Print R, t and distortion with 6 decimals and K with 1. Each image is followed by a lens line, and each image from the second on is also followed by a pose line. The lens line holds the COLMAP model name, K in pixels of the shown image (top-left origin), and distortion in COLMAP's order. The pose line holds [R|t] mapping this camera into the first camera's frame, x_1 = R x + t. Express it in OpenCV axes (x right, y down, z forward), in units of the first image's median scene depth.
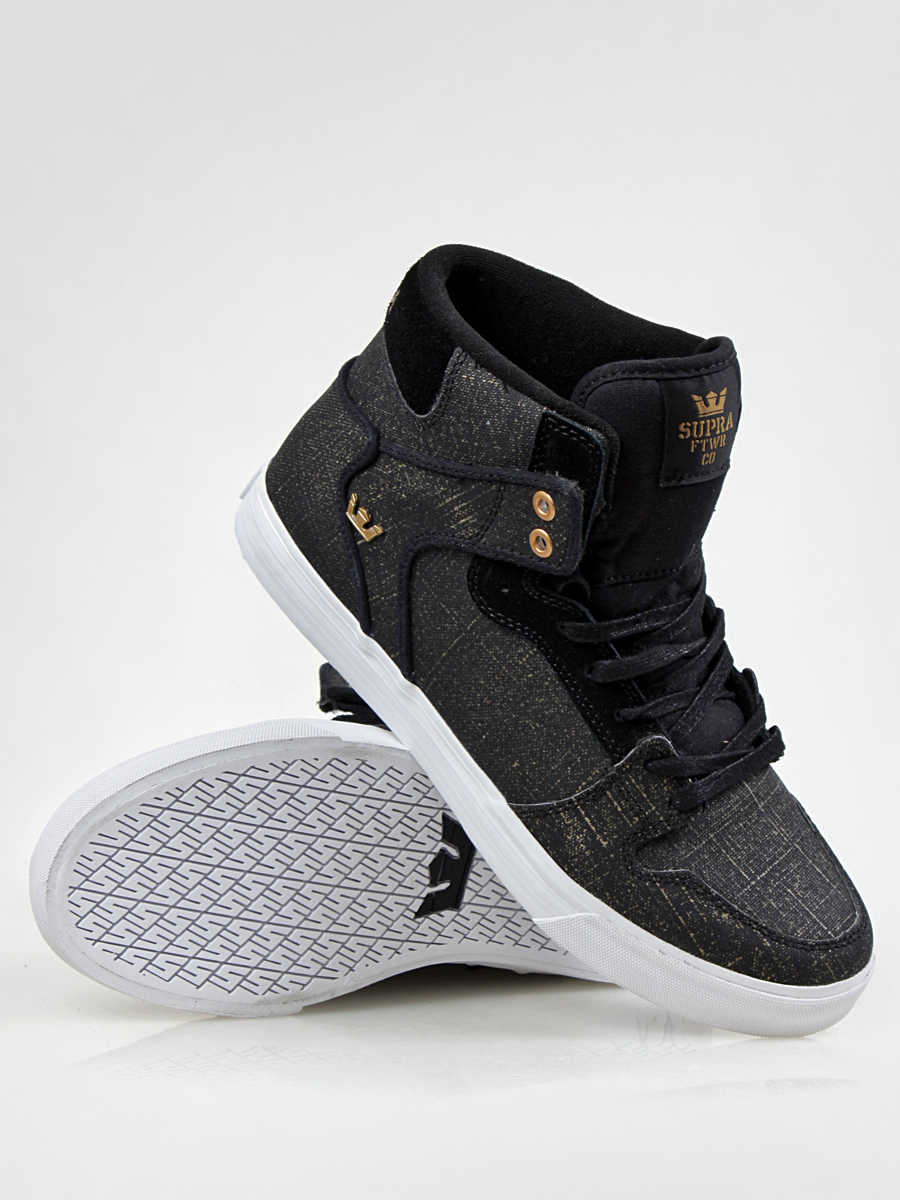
lens RADIAL K [[1851.6, 0, 450.0], [0, 1851.6, 600.0], [0, 0, 1]] dist [0.023638, 0.049219]
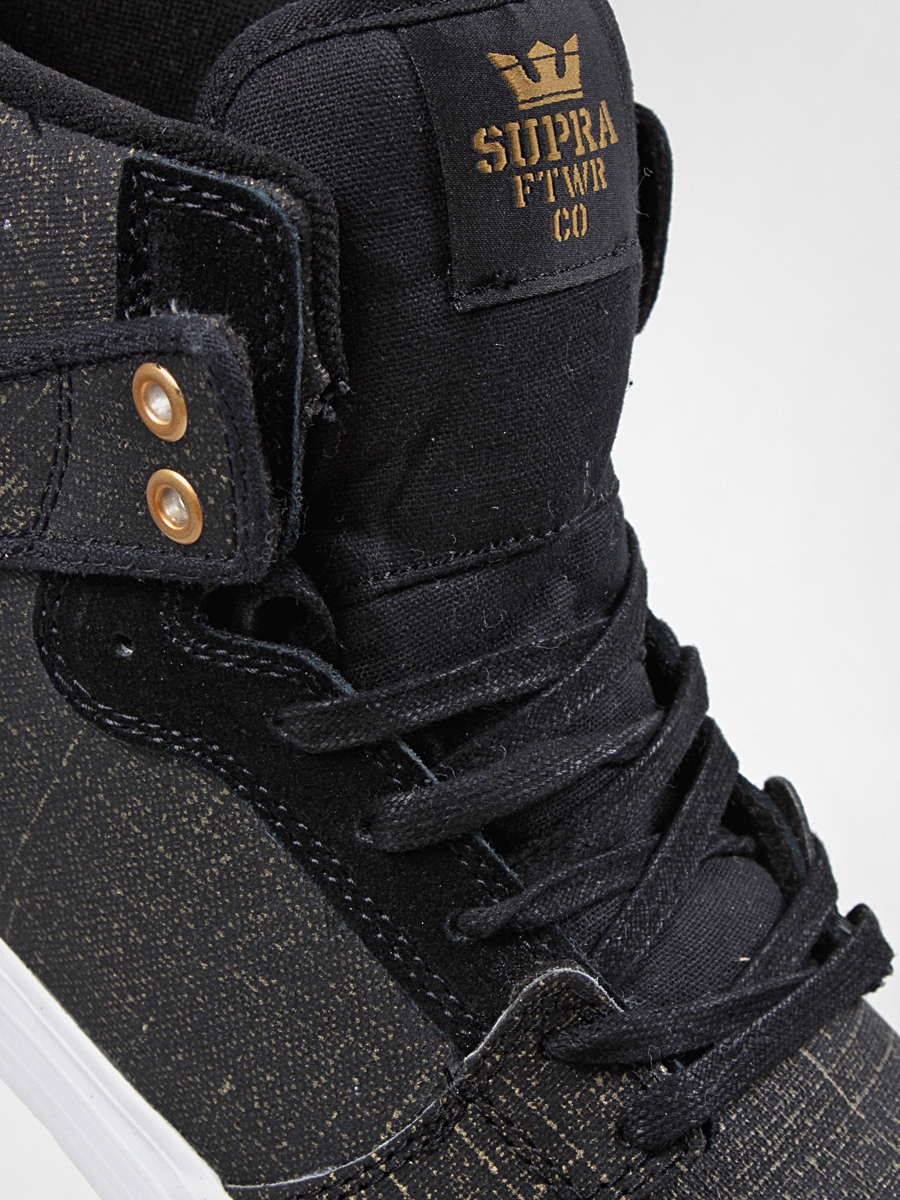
lens RADIAL K [[2057.9, 0, 449.5], [0, 2057.9, 529.4], [0, 0, 1]] dist [-0.350148, 1.034082]
pose [[0.990141, -0.139662, -0.010702, 0.105643], [0.135857, 0.976143, -0.169374, 0.052273], [0.034102, 0.166250, 0.985494, 0.564298]]
